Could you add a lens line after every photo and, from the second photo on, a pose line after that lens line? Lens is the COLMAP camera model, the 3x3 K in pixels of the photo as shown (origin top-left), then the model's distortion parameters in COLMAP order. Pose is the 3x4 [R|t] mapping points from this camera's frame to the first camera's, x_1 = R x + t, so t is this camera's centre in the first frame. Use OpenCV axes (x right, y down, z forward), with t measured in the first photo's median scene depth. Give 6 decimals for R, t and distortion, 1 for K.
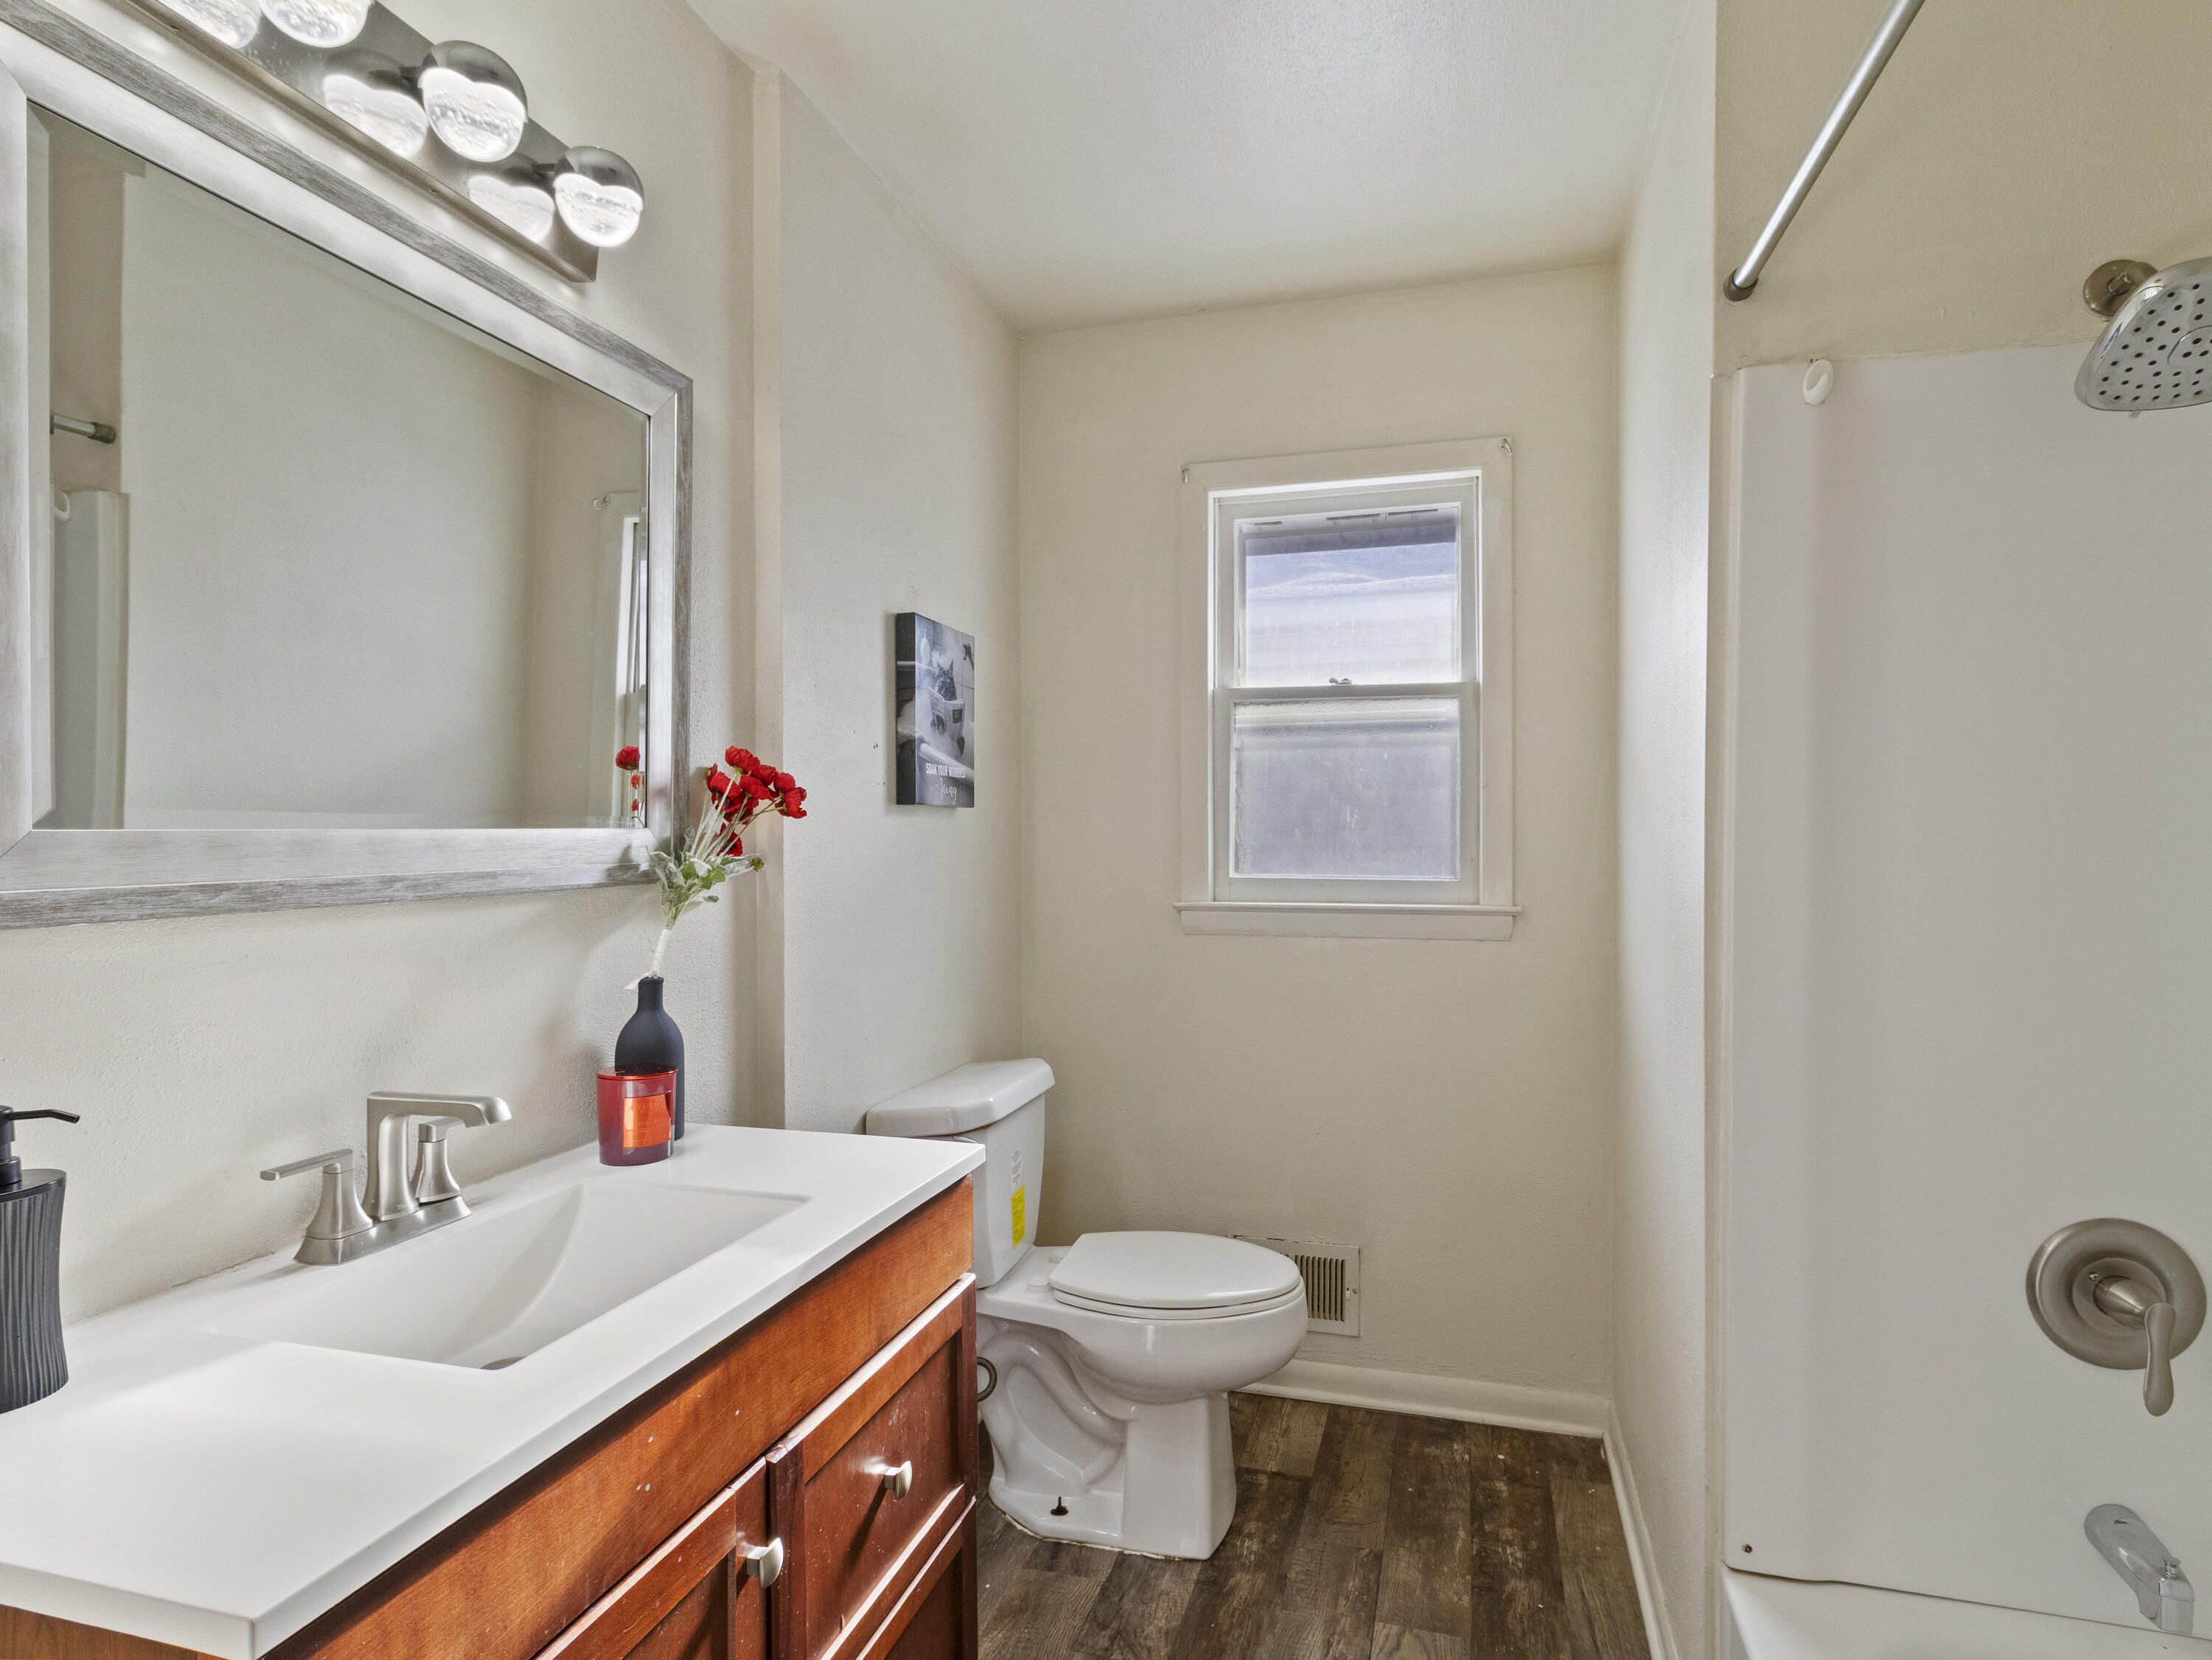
lens RADIAL K [[1175.3, 0, 1109.2], [0, 1175.3, 836.1], [0, 0, 1]] dist [0.006021, 0.001832]
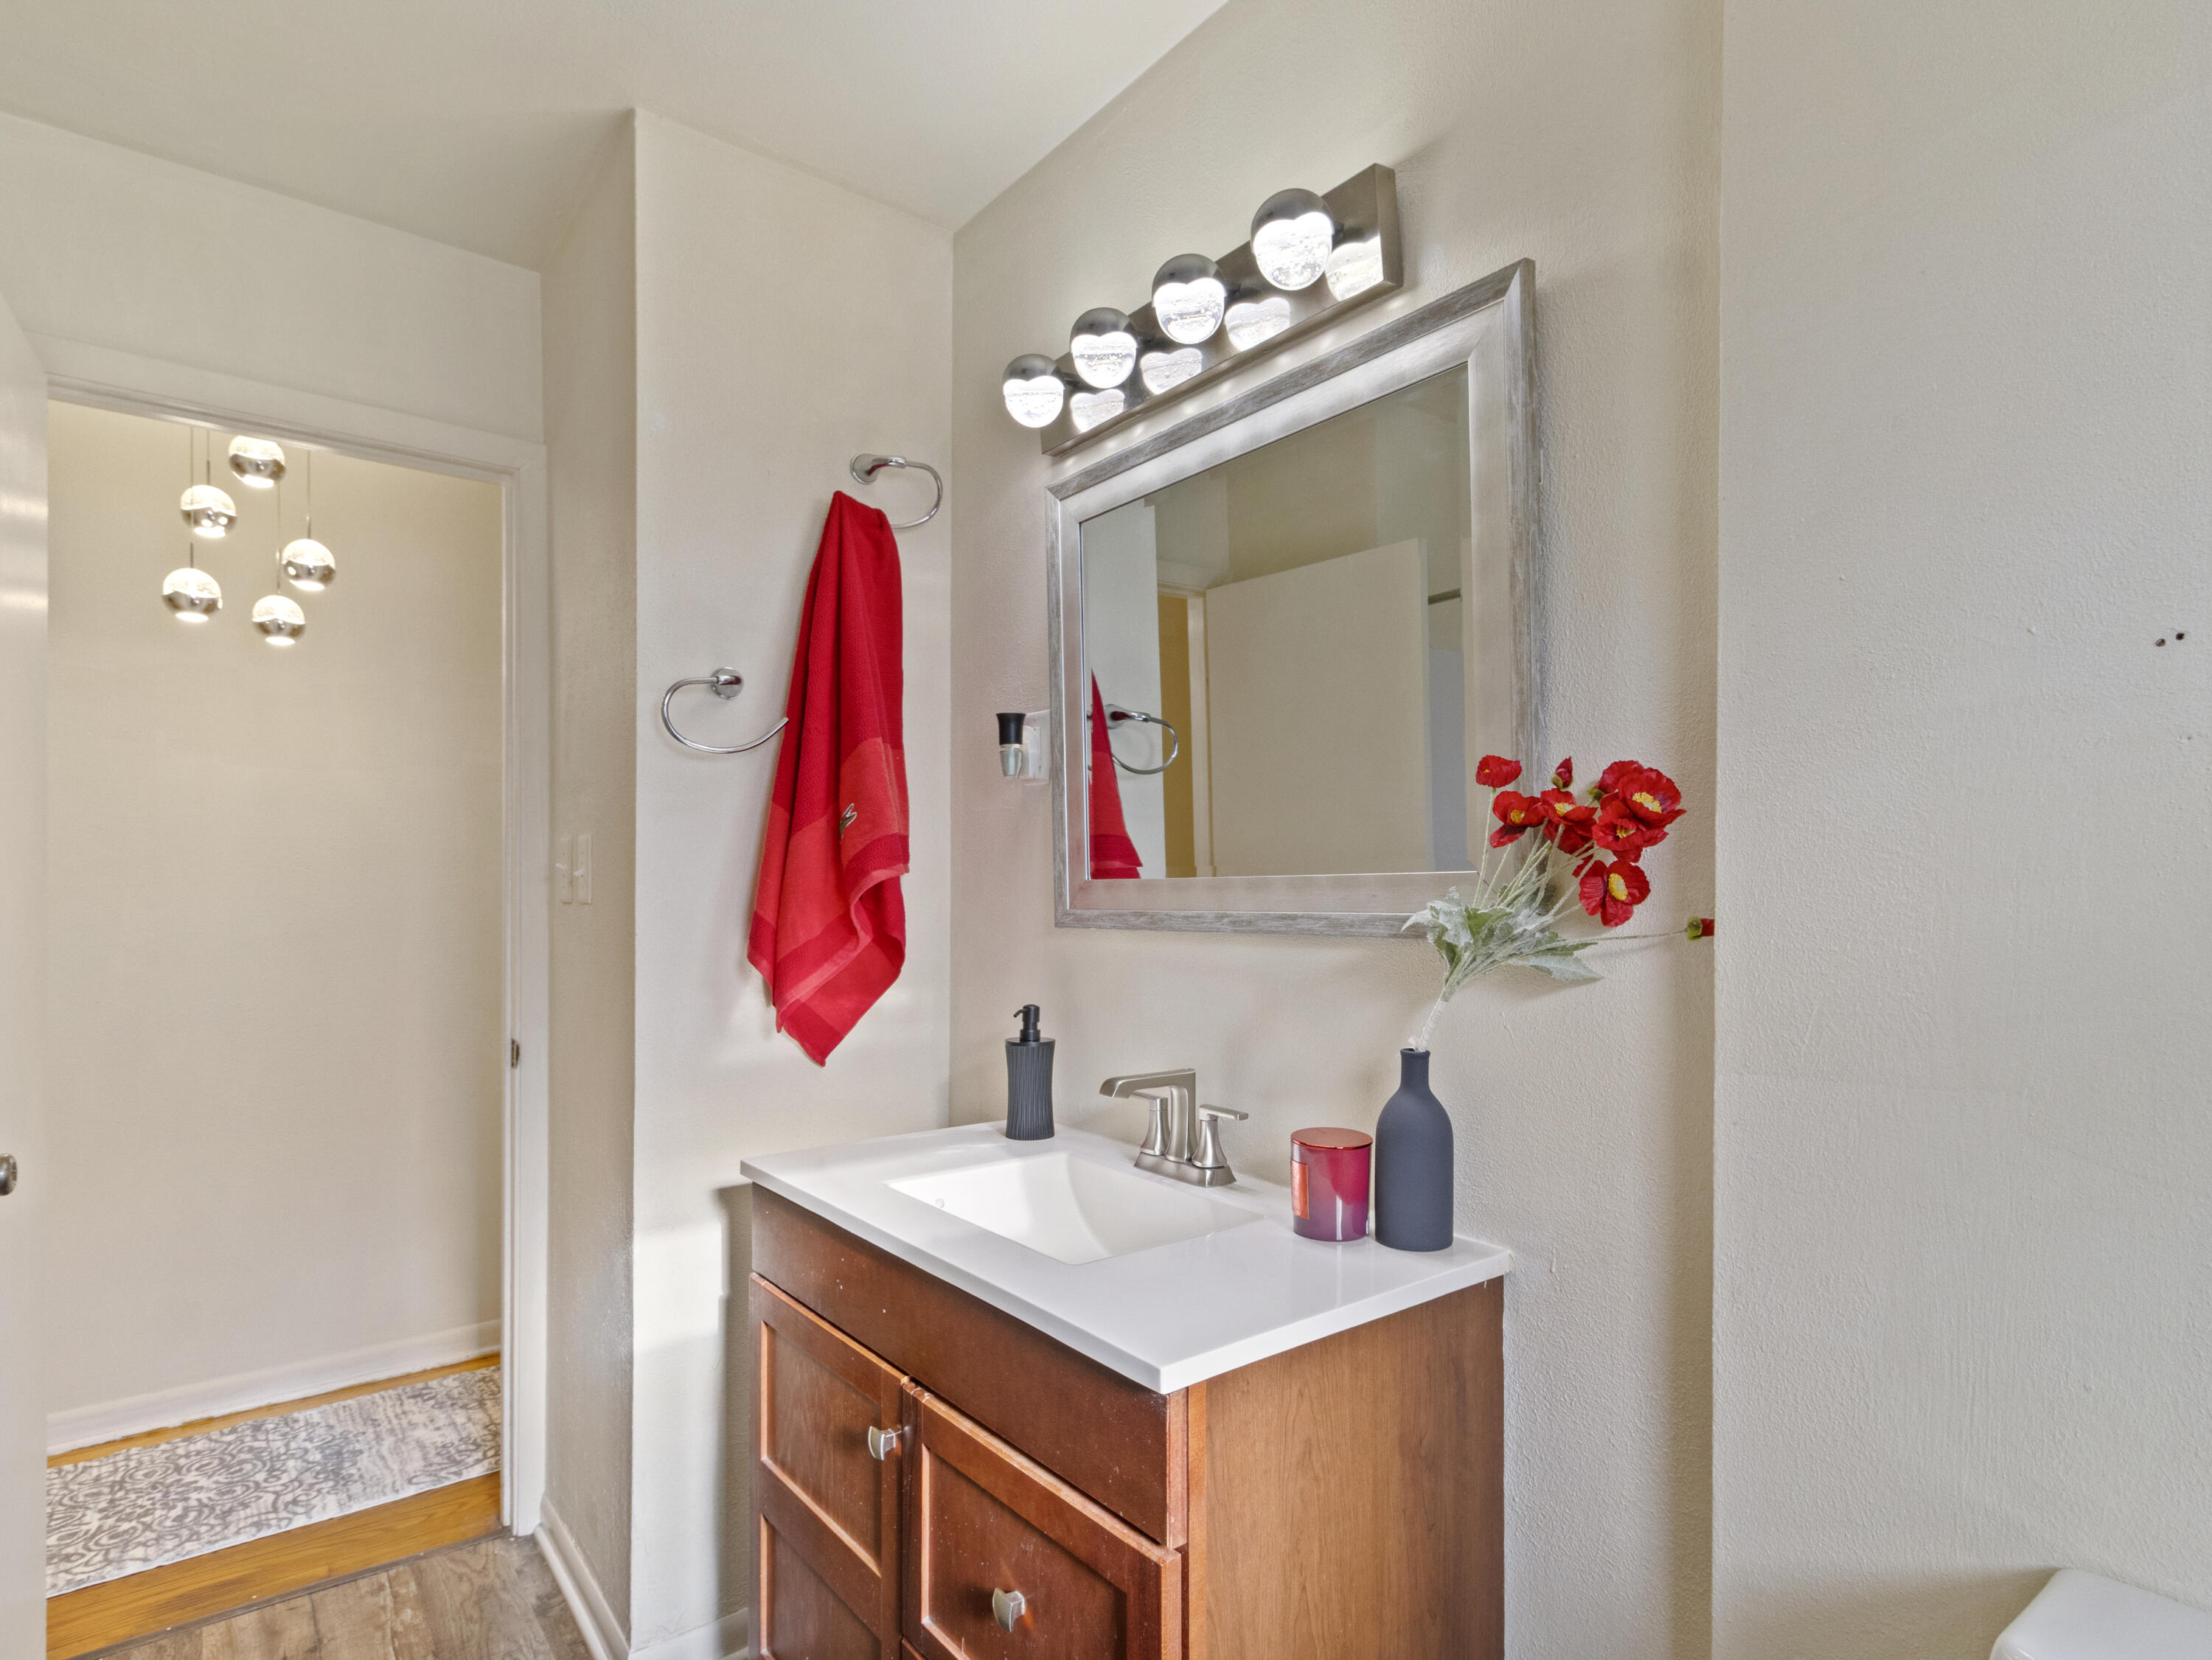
lens RADIAL K [[1175.3, 0, 1106.3], [0, 1175.3, 834.7], [0, 0, 1]] dist [0.006021, 0.001832]
pose [[-0.583903, -0.015013, -0.811685, 0.488810], [0.015777, 0.999430, -0.029835, -0.014699], [0.811670, -0.030227, -0.583333, 1.530484]]
